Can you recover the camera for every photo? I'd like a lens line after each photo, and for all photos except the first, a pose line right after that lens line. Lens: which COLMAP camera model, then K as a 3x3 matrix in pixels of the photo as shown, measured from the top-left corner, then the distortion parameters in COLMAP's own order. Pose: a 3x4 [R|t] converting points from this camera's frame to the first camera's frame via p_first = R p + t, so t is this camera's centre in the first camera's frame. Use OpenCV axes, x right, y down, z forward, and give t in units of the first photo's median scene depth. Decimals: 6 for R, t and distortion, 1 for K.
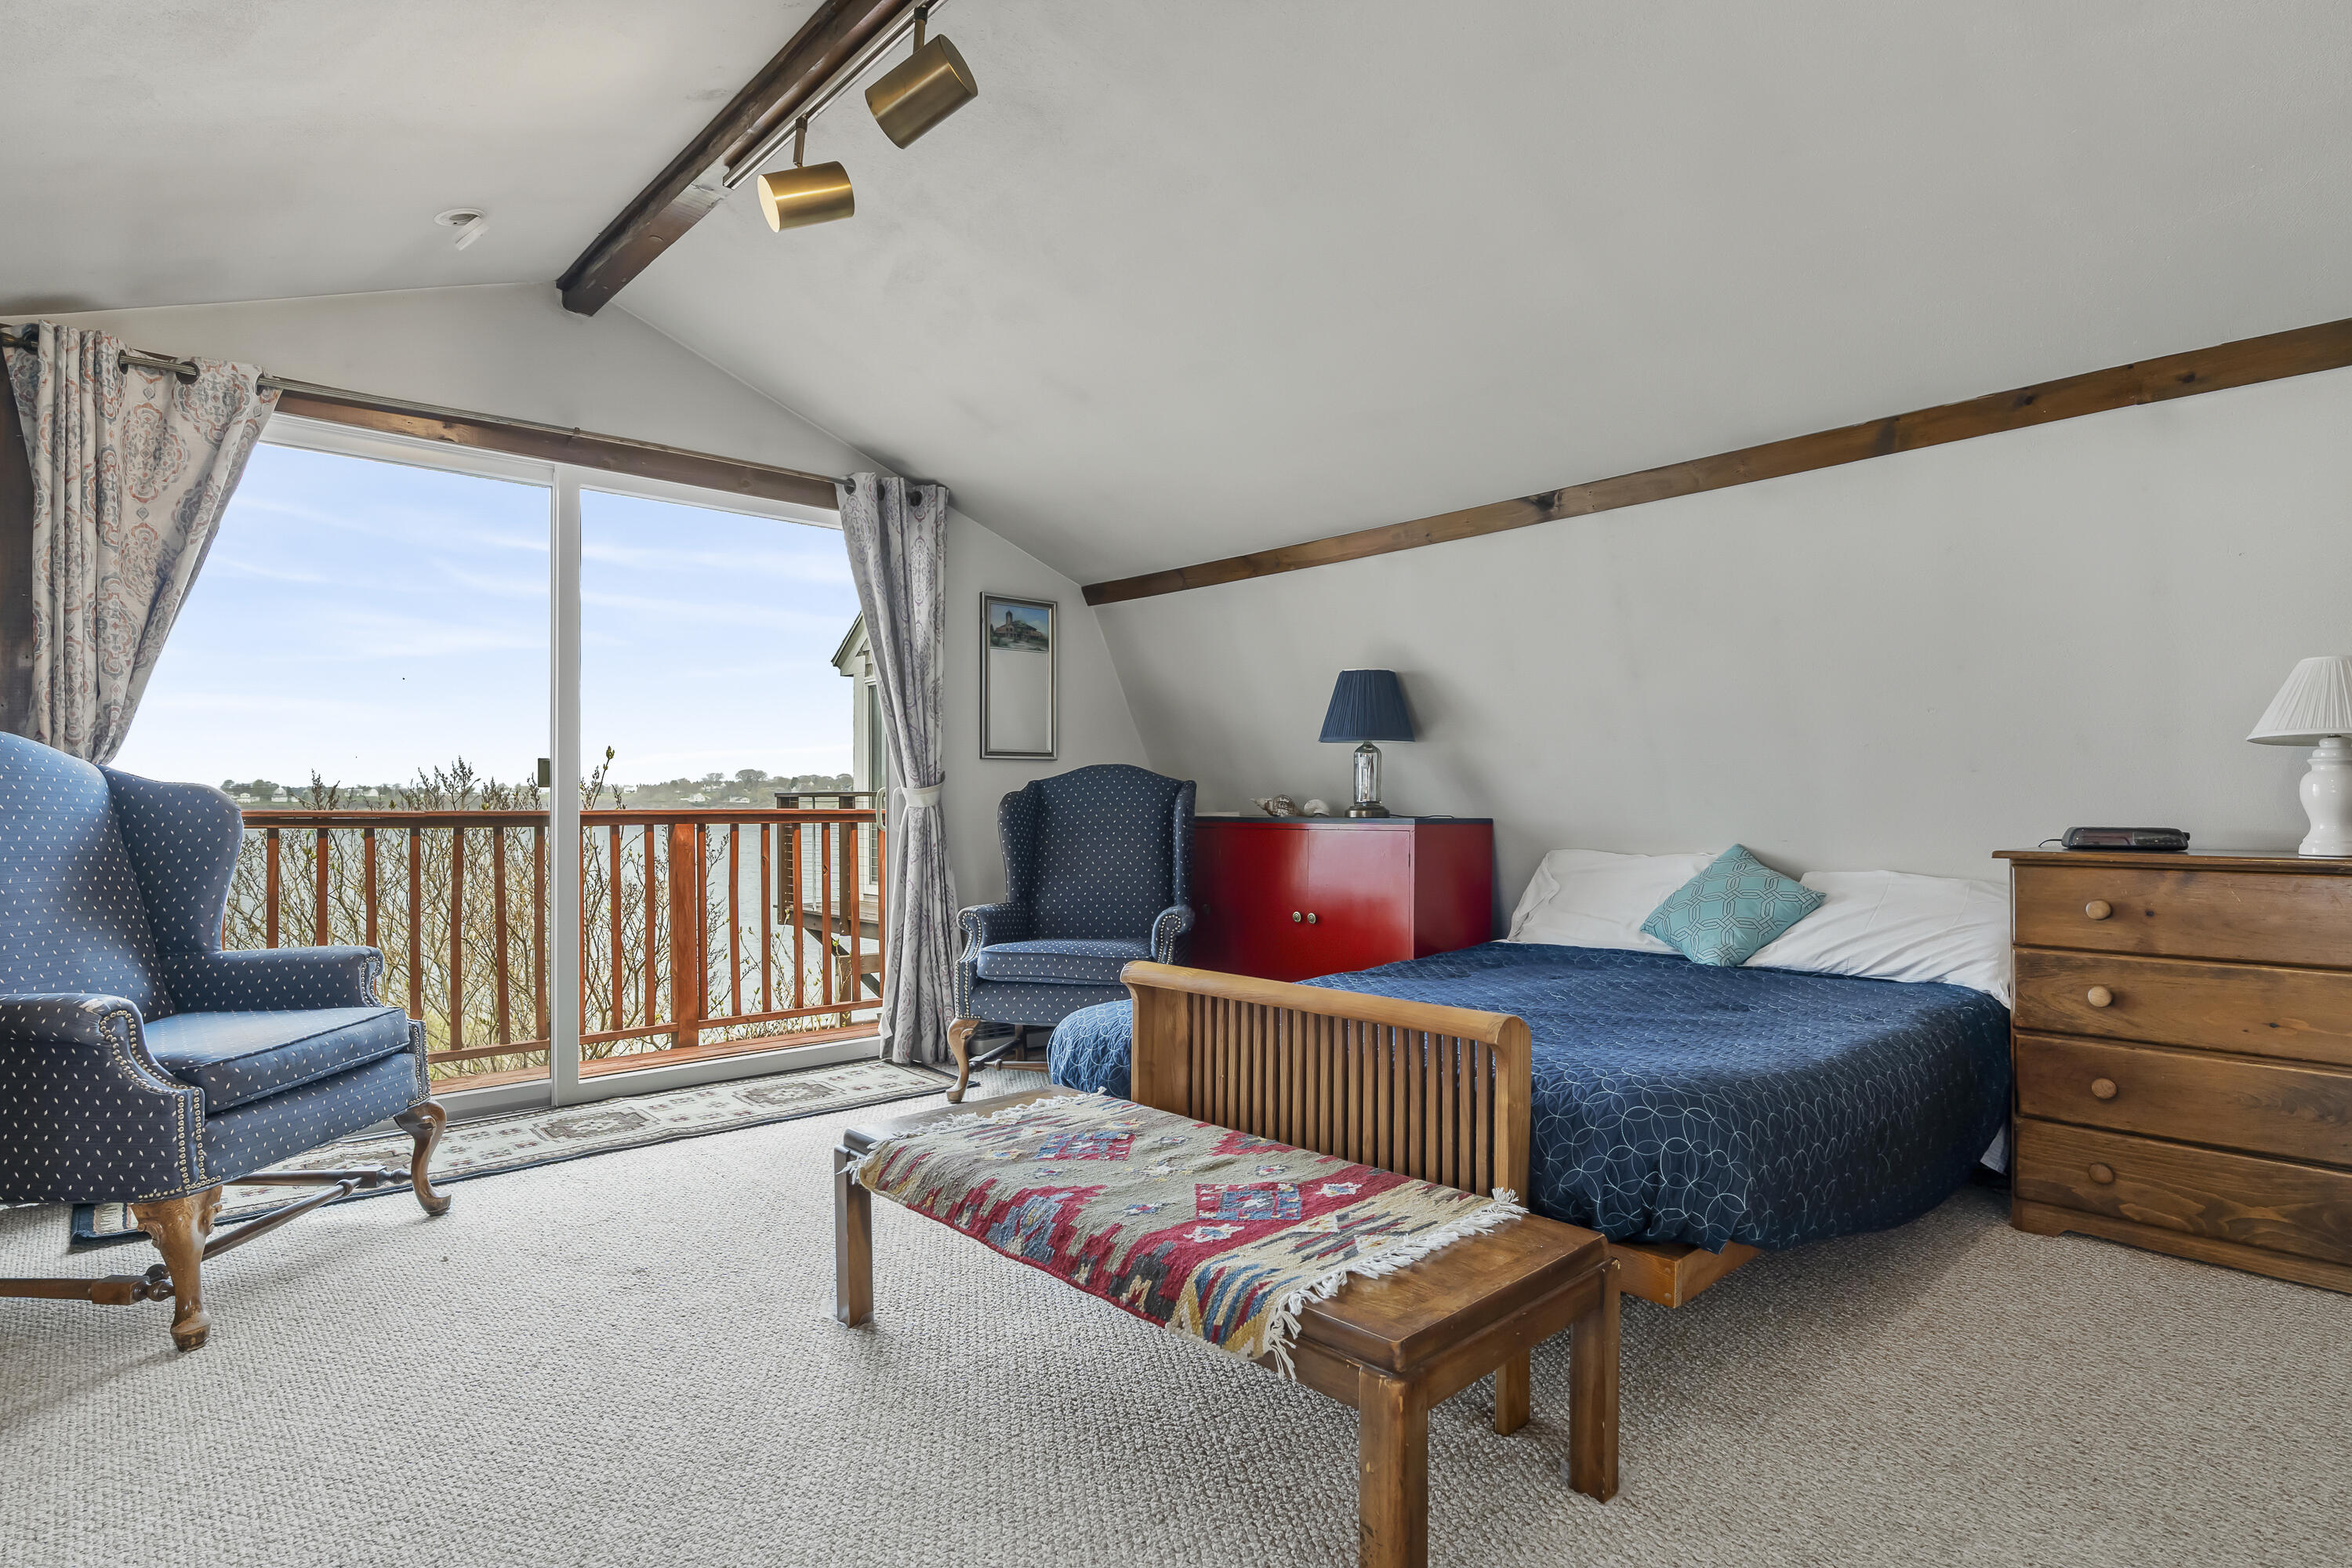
lens RADIAL K [[1220.8, 0, 1171.5], [0, 1220.8, 793.4], [0, 0, 1]] dist [-0.007126, 0.003471]
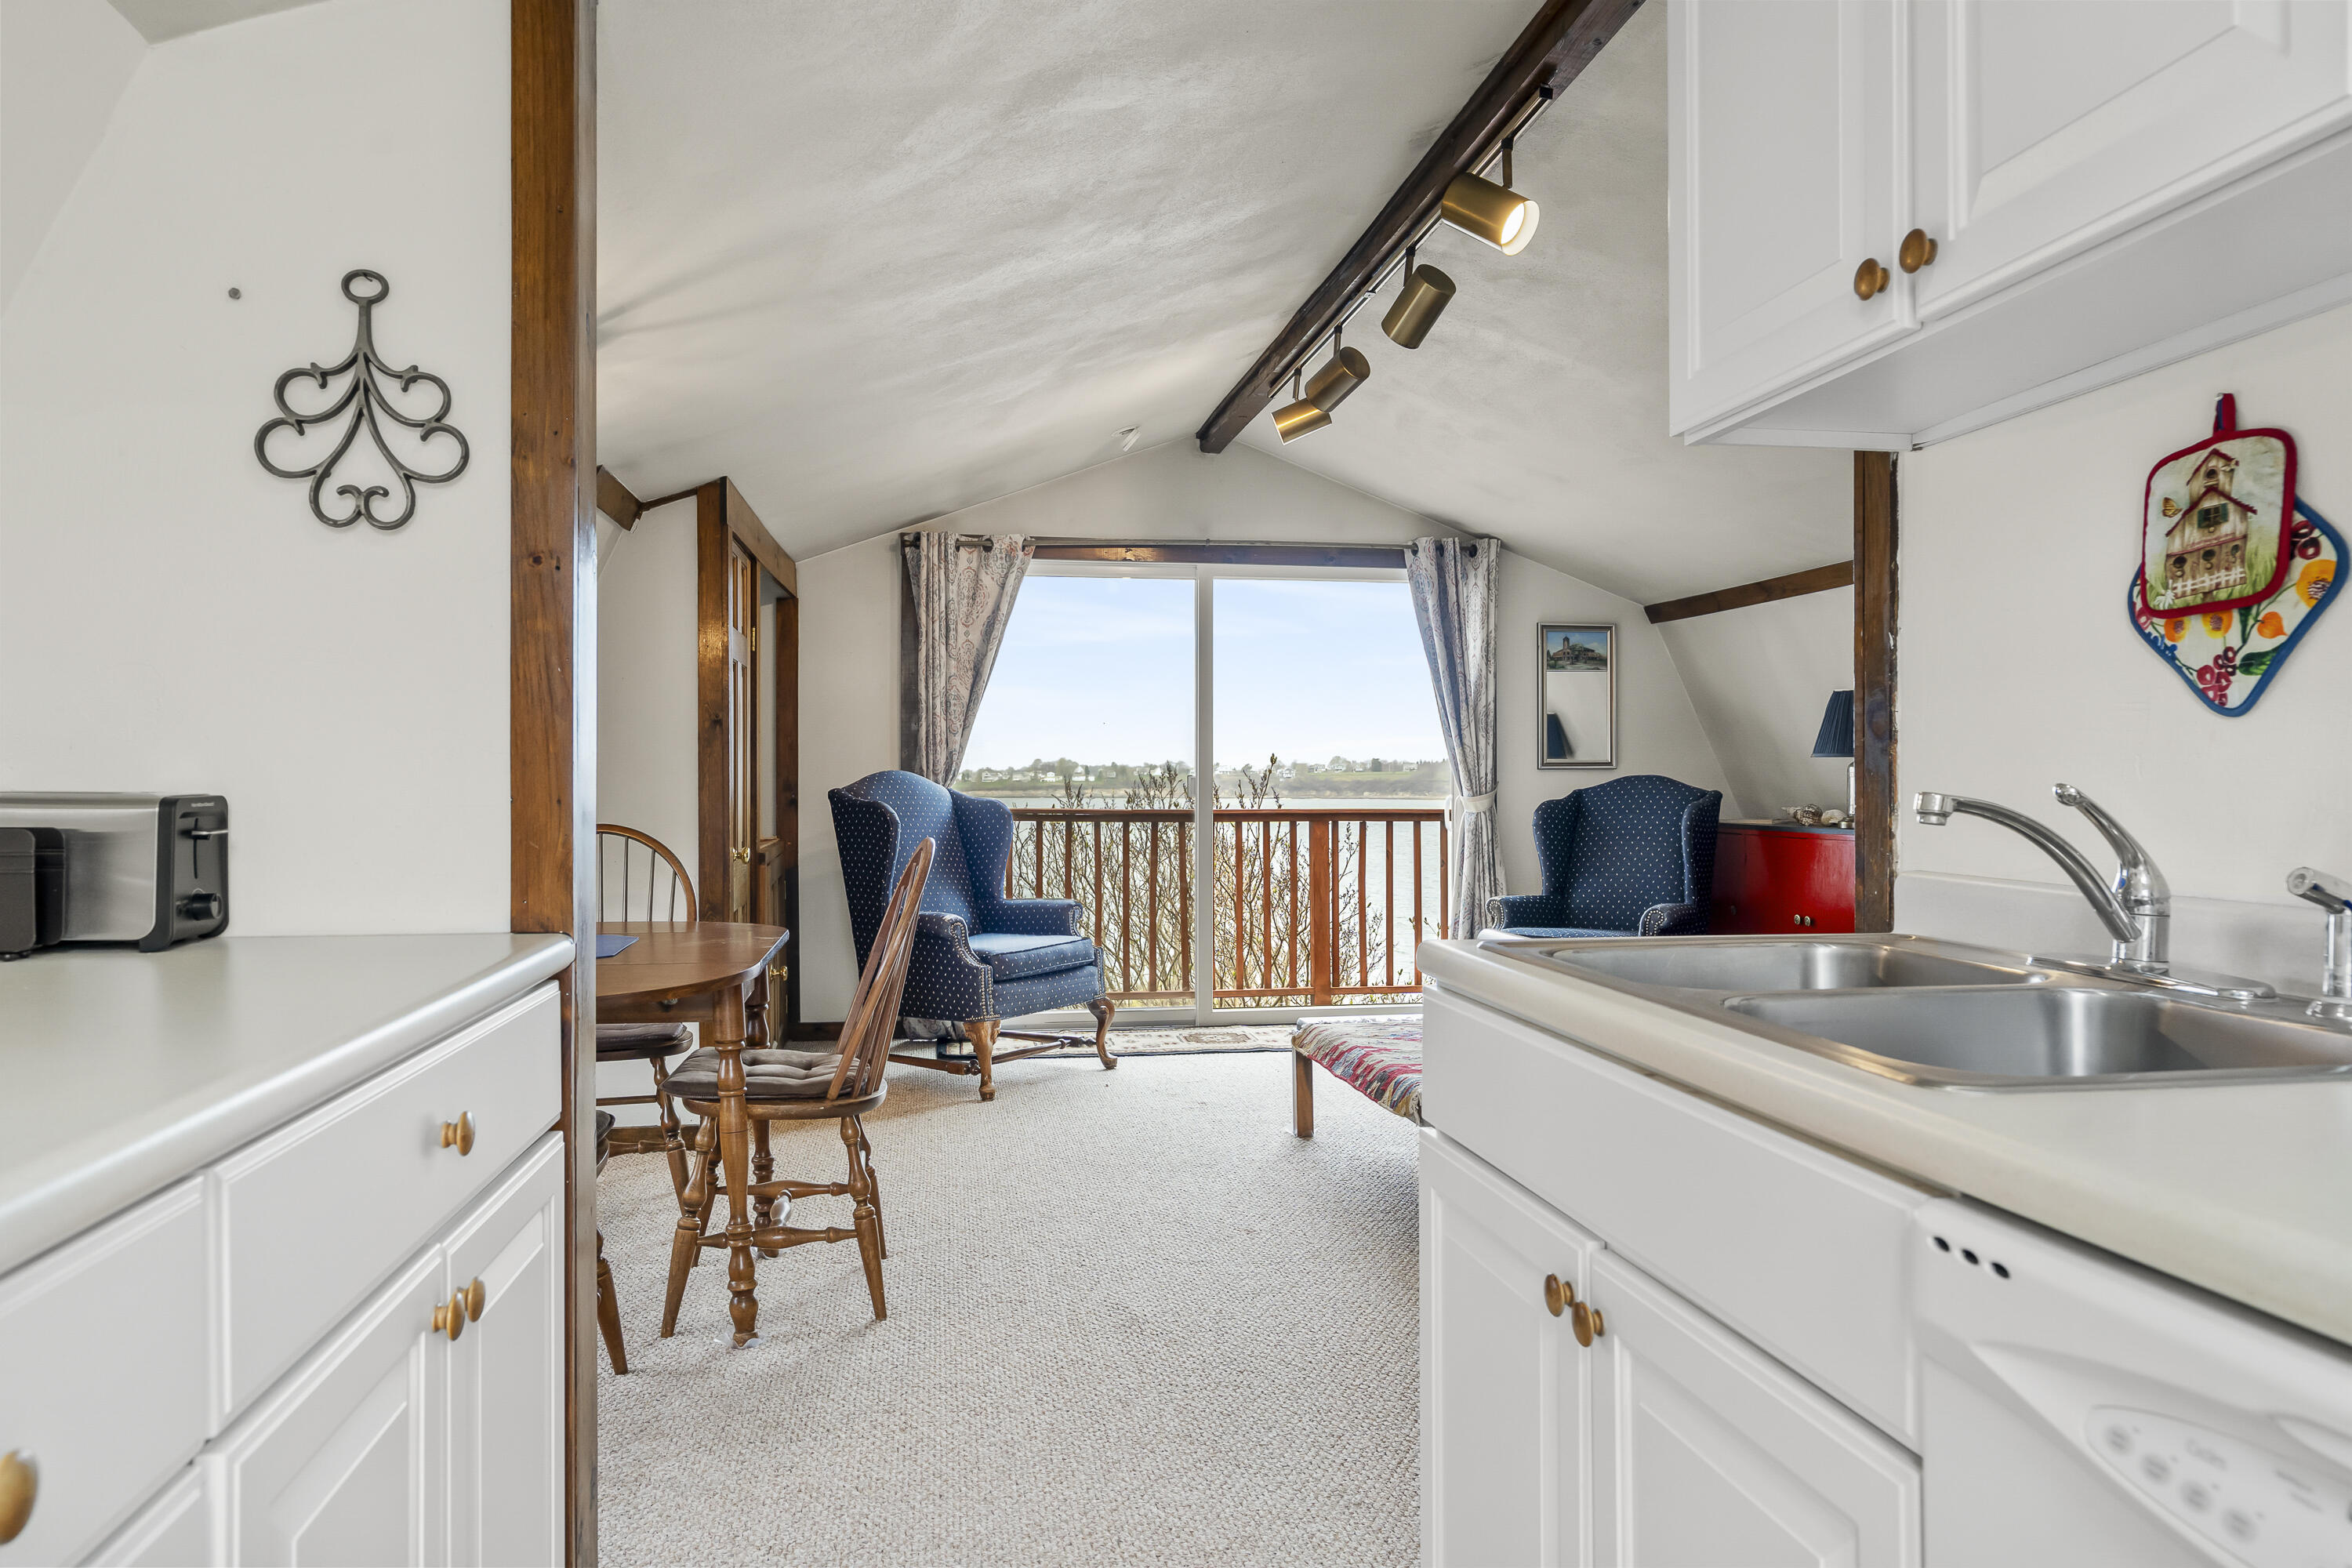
lens RADIAL K [[1552.5, 0, 1172.2], [0, 1552.5, 788.9], [0, 0, 1]] dist [0.011142, 0.001424]
pose [[0.840086, 0.004816, -0.542432, 0.459184], [0.001803, 0.999930, 0.011669, -0.037133], [0.542450, -0.010781, 0.840019, -0.536059]]
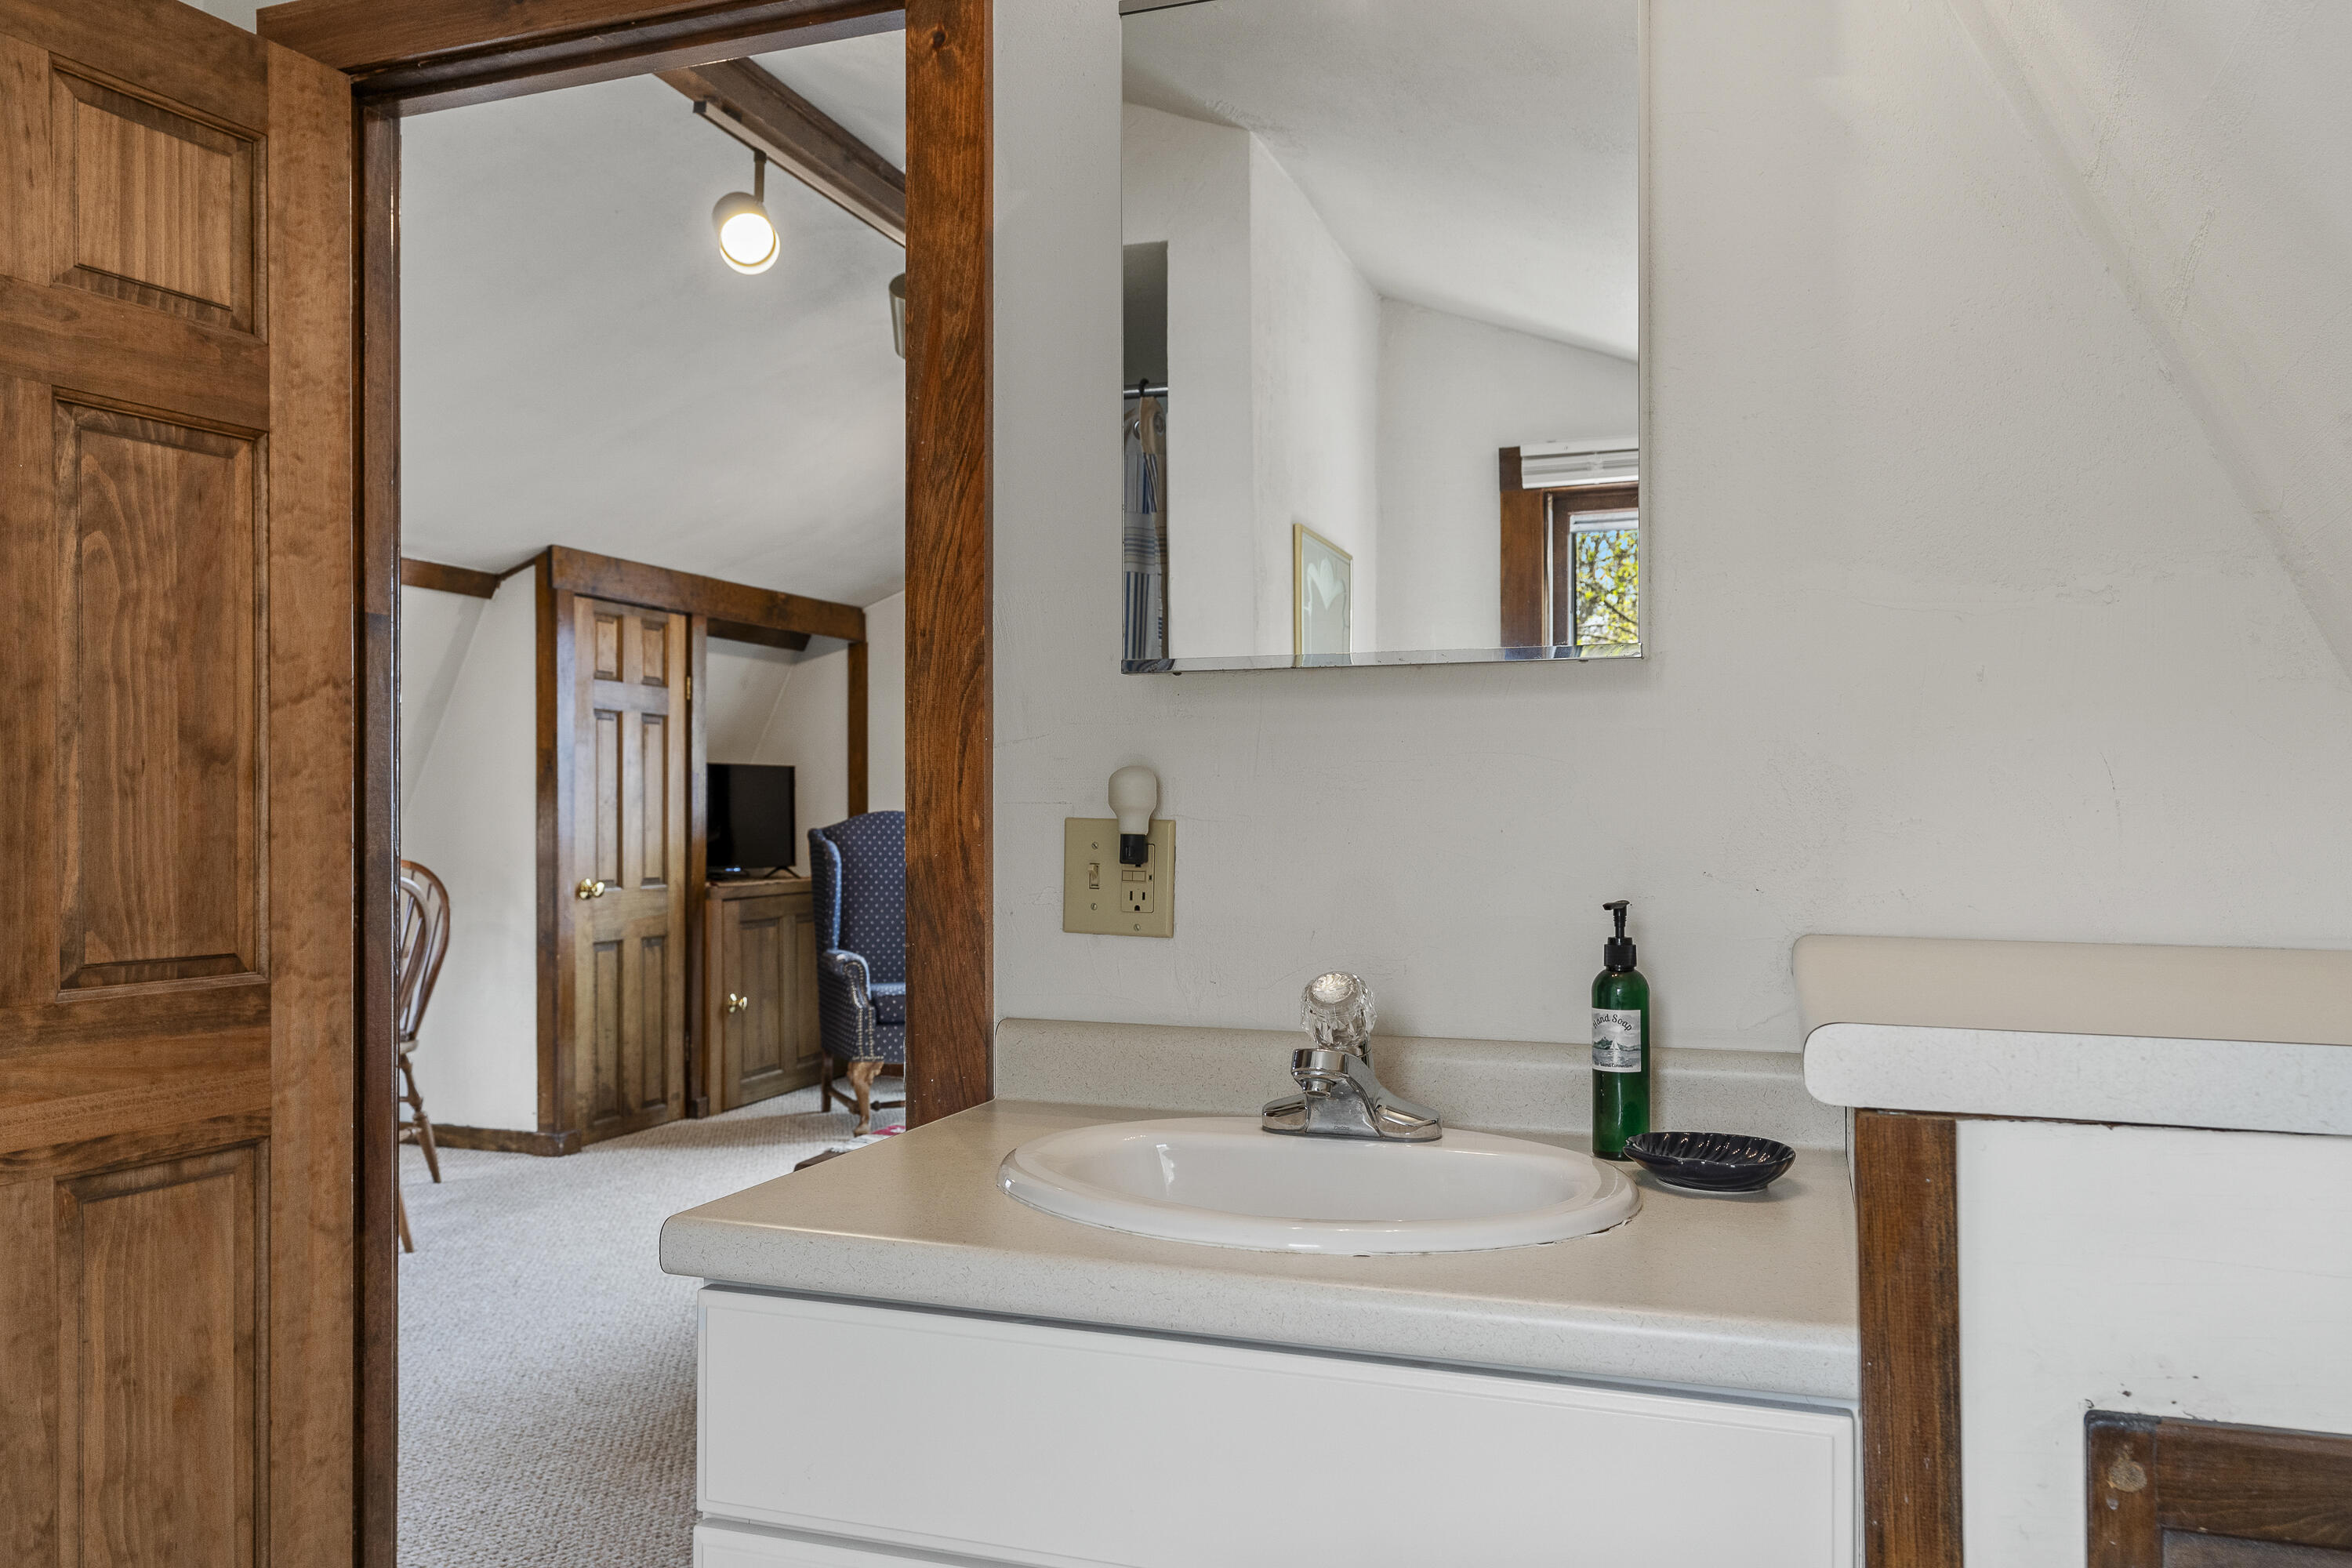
lens RADIAL K [[1737.9, 0, 1178.1], [0, 1737.9, 800.4], [0, 0, 1]] dist [-0.004708, 0.000594]
pose [[0.467108, -0.007700, -0.884167, 1.109279], [0.005666, 0.999968, -0.005715, -0.036576], [0.884182, -0.002341, 0.467136, 0.102130]]
